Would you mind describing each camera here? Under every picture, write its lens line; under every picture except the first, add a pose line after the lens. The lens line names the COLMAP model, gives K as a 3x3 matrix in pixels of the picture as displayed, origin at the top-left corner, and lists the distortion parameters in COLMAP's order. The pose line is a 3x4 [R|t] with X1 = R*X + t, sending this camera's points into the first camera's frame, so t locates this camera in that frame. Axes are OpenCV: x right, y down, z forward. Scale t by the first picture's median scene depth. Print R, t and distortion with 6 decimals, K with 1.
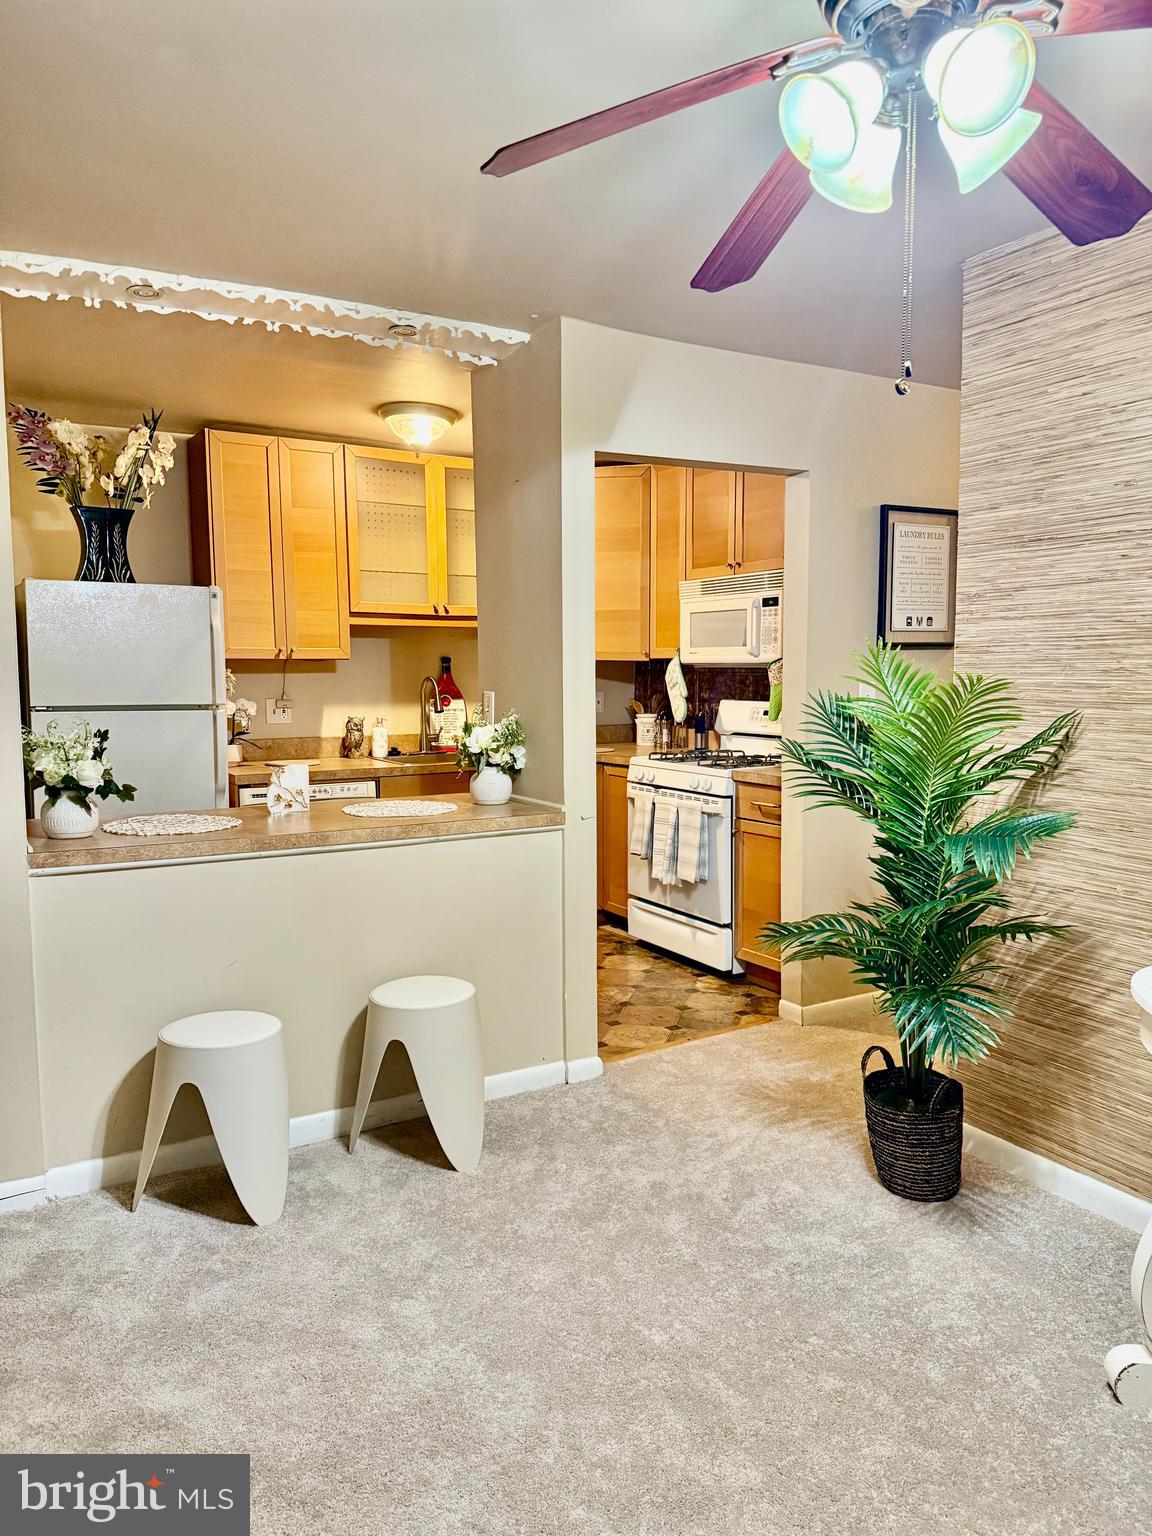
lens RADIAL K [[1077.7, 0, 567.7], [0, 1077.7, 763.1], [0, 0, 1]] dist [0.162514, -0.282994]
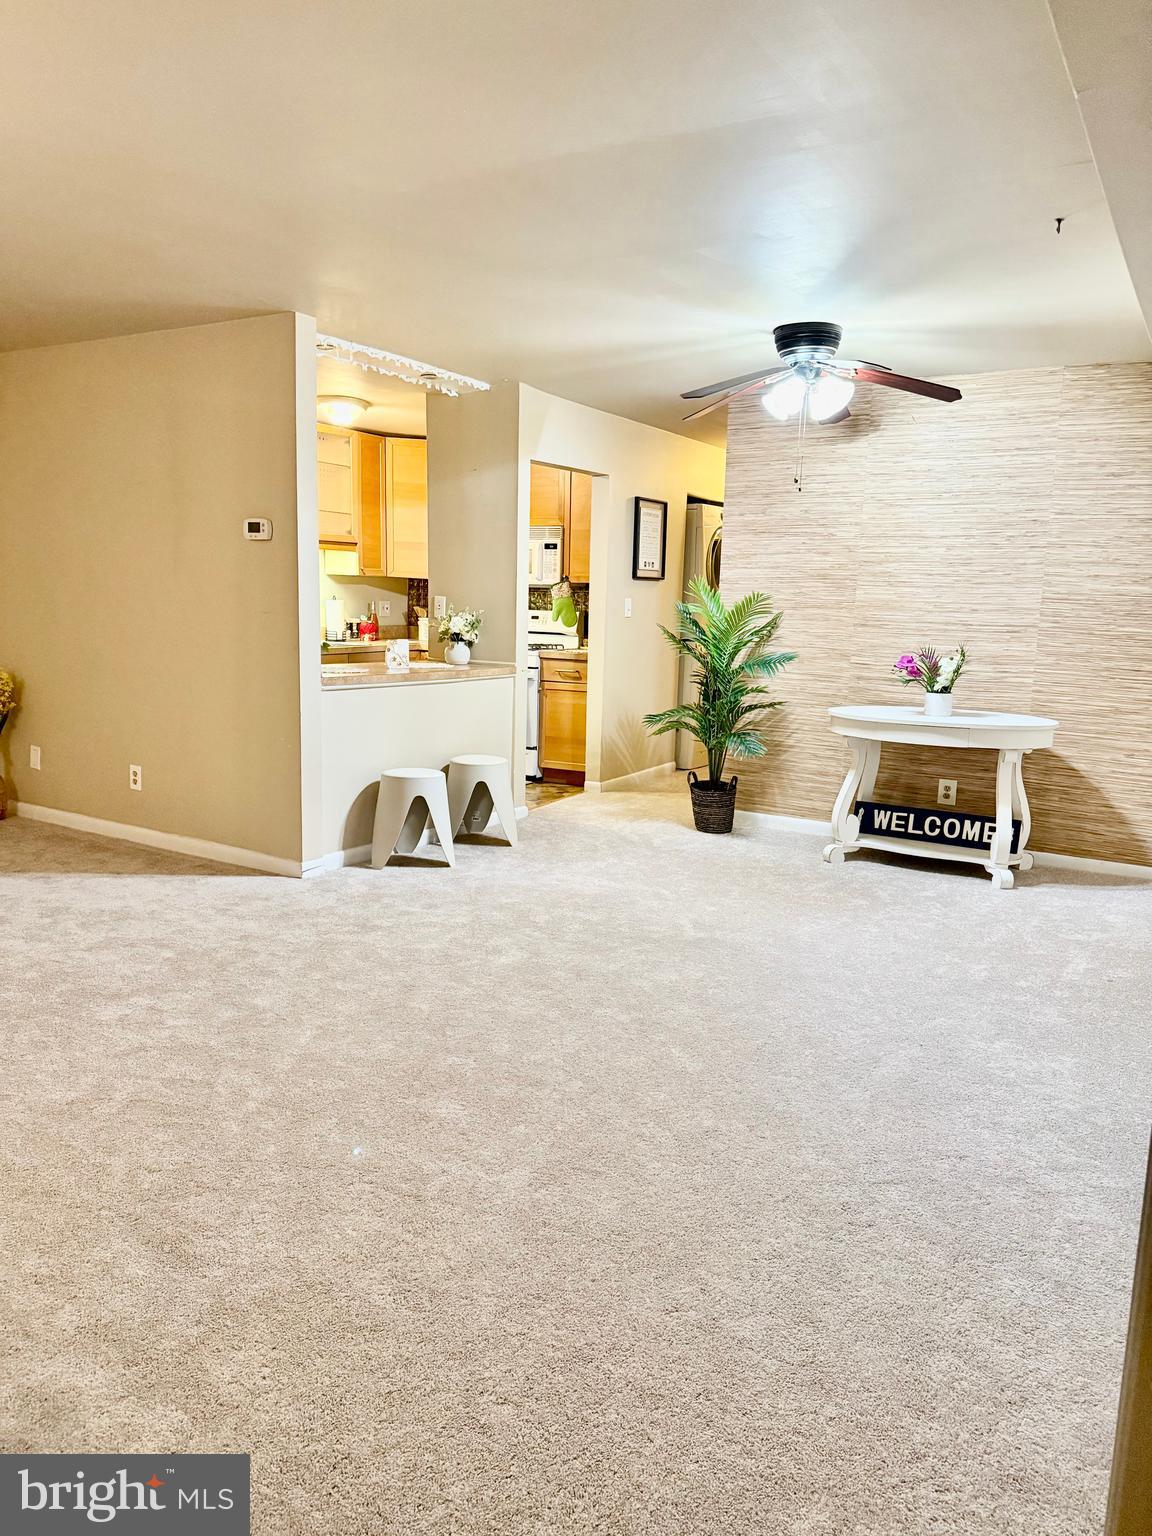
lens RADIAL K [[1077.7, 0, 567.7], [0, 1077.7, 763.1], [0, 0, 1]] dist [0.162514, -0.282994]
pose [[0.880864, -0.044200, 0.471302, -0.589463], [0.011303, 0.997311, 0.072404, 0.058174], [-0.473235, -0.058451, 0.878995, -0.461119]]
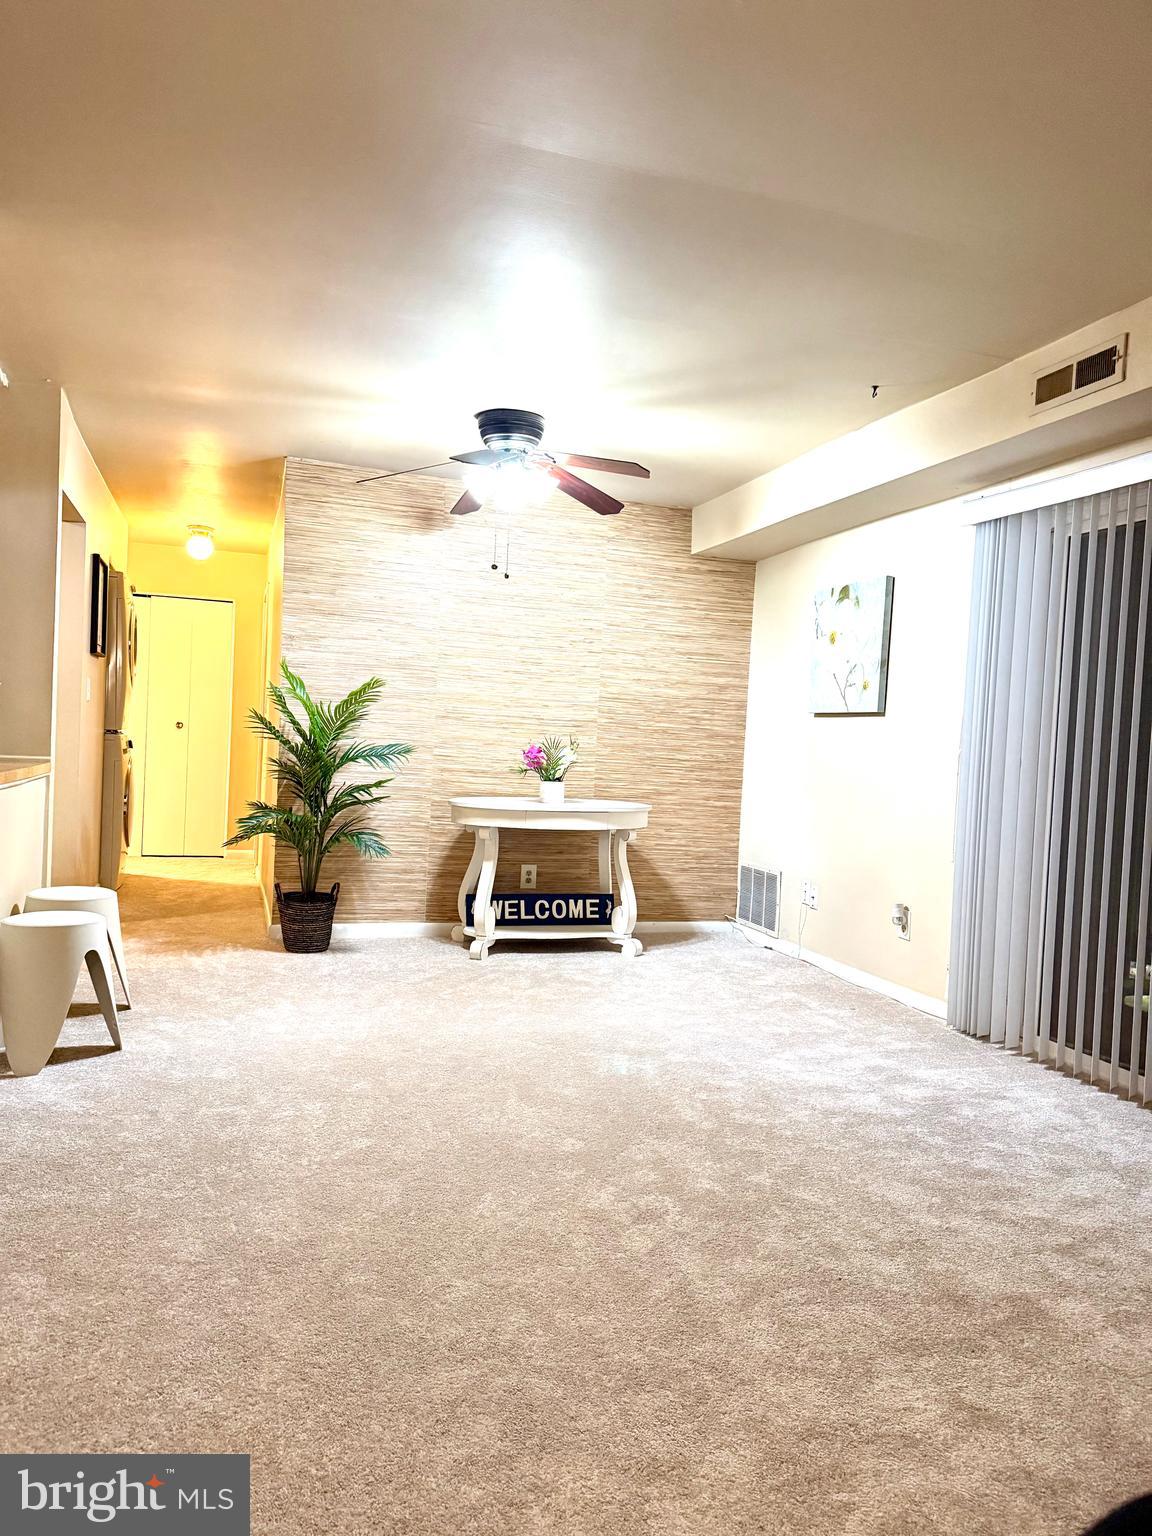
lens RADIAL K [[1085.1, 0, 576.0], [0, 1085.1, 768.0], [0, 0, 1]] dist [0.155341, -0.254144]
pose [[0.221345, -0.013020, 0.975109, -0.877180], [0.037869, 0.999271, 0.004747, 0.052396], [-0.974460, 0.035875, 0.221677, 0.081450]]
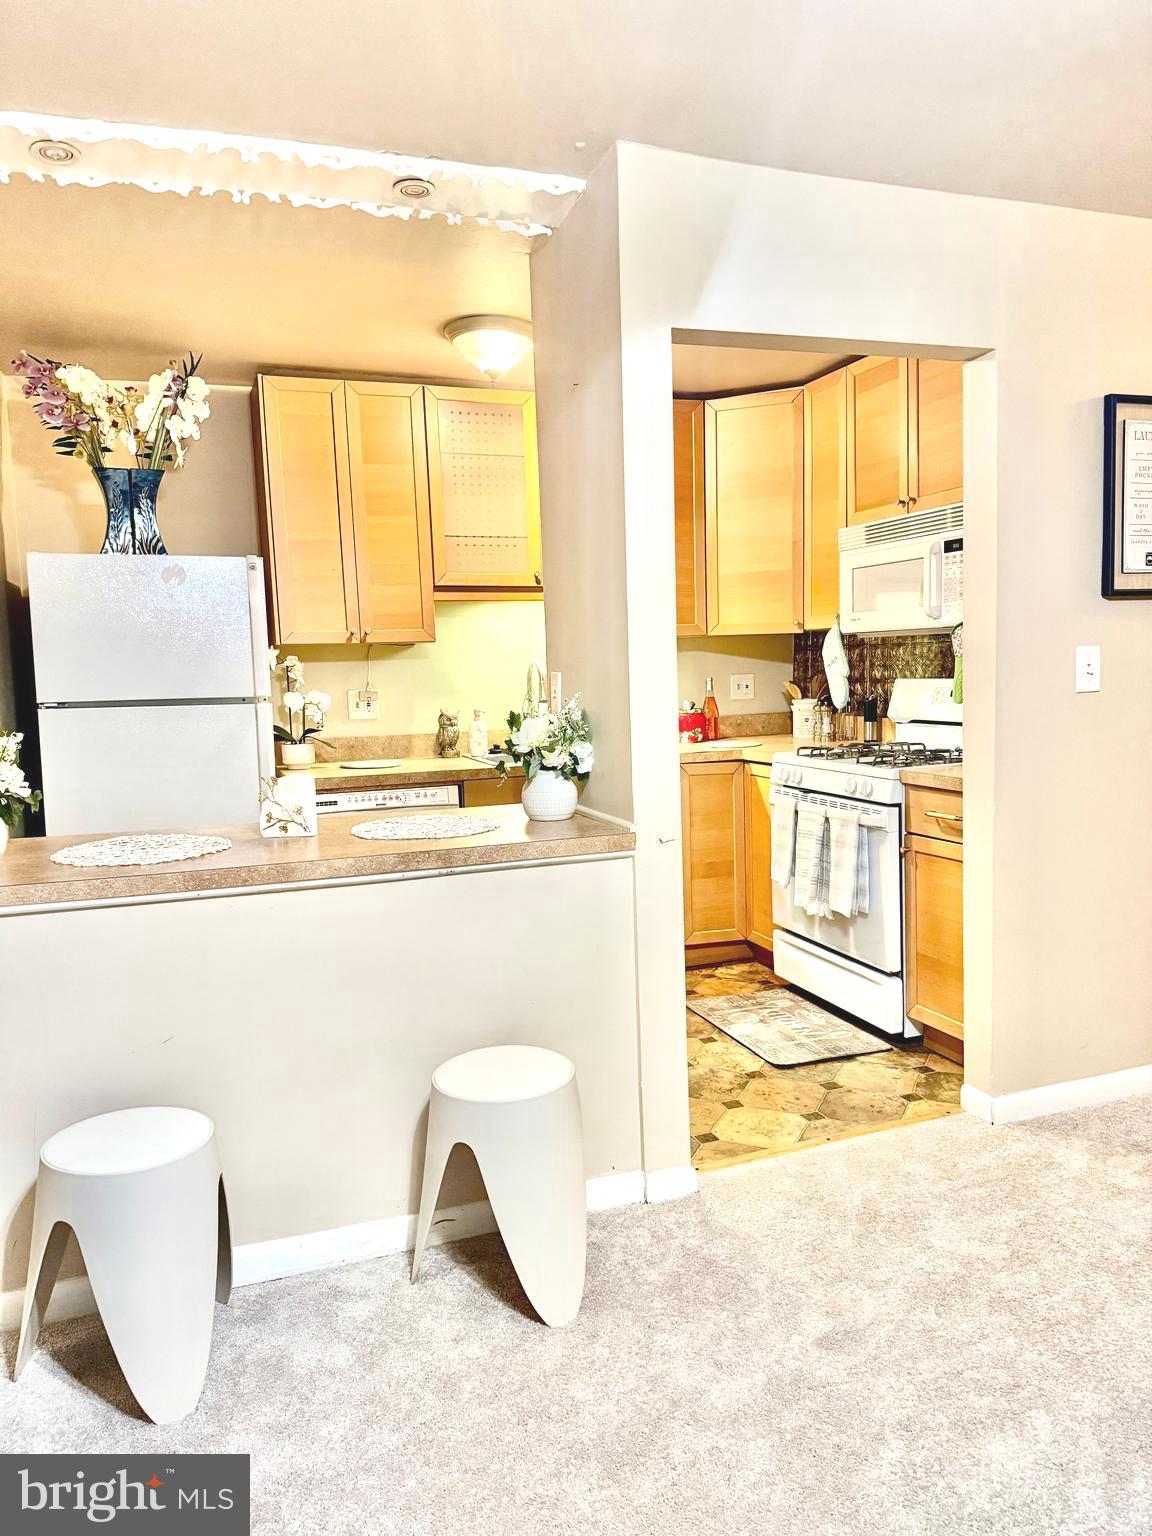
lens RADIAL K [[1085.1, 0, 576.0], [0, 1085.1, 768.0], [0, 0, 1]] dist [0.155341, -0.254144]
pose [[0.982828, -0.008949, -0.184309, 0.072200], [0.010823, 0.999899, 0.009169, -0.004144], [0.184208, -0.011006, 0.982826, 0.207465]]
